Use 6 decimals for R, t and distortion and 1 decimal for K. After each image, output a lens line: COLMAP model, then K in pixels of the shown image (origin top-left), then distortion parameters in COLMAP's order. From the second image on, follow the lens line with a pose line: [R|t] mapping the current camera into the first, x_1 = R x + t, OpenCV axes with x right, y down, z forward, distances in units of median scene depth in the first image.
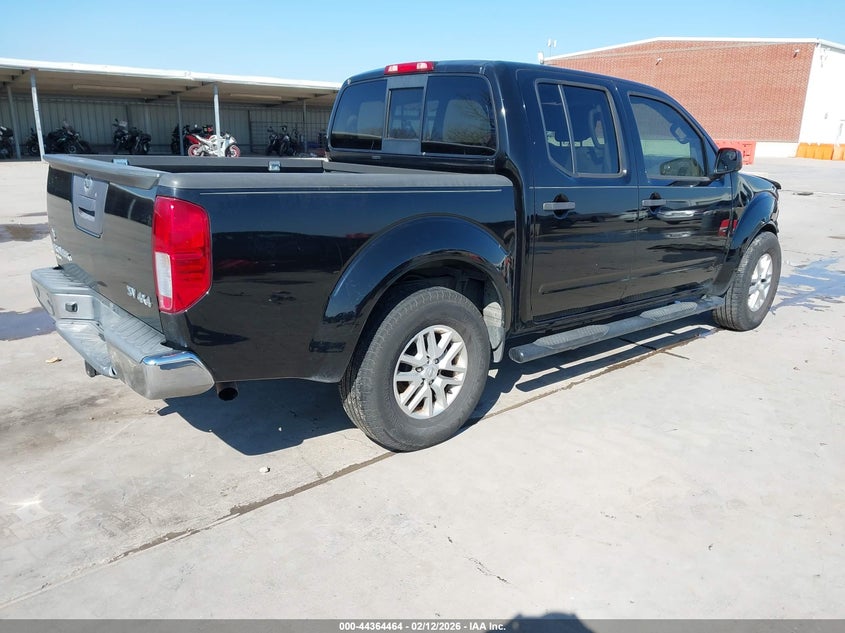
lens RADIAL K [[648.1, 0, 422.5], [0, 648.1, 316.5], [0, 0, 1]] dist [-0.029227, -0.000828]
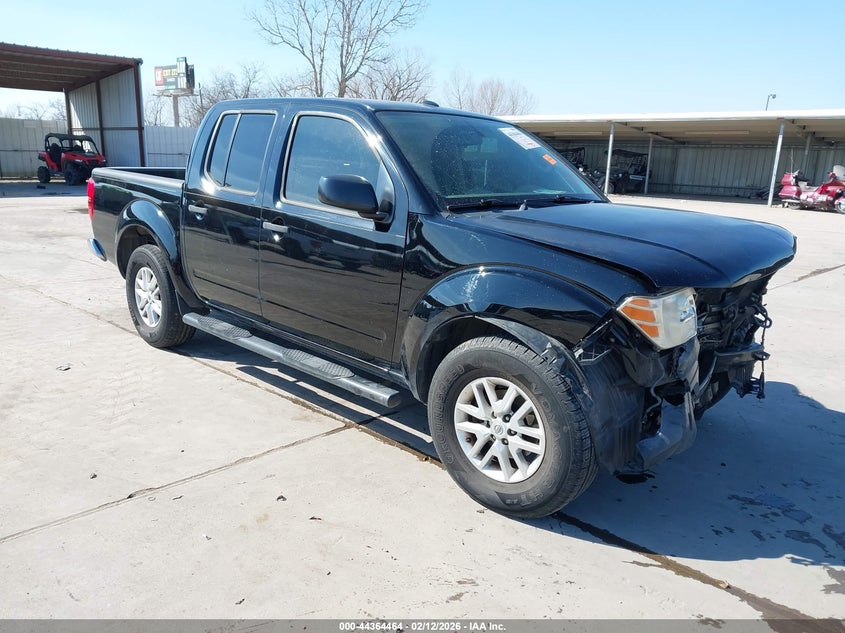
lens RADIAL K [[699.2, 0, 422.5], [0, 699.2, 316.5], [0, 0, 1]] dist [-0.002440, -0.001360]
pose [[0.085166, 0.186905, -0.978679, 1.194091], [-0.297123, 0.942321, 0.154106, -0.225345], [0.951034, 0.277663, 0.135788, 0.958894]]
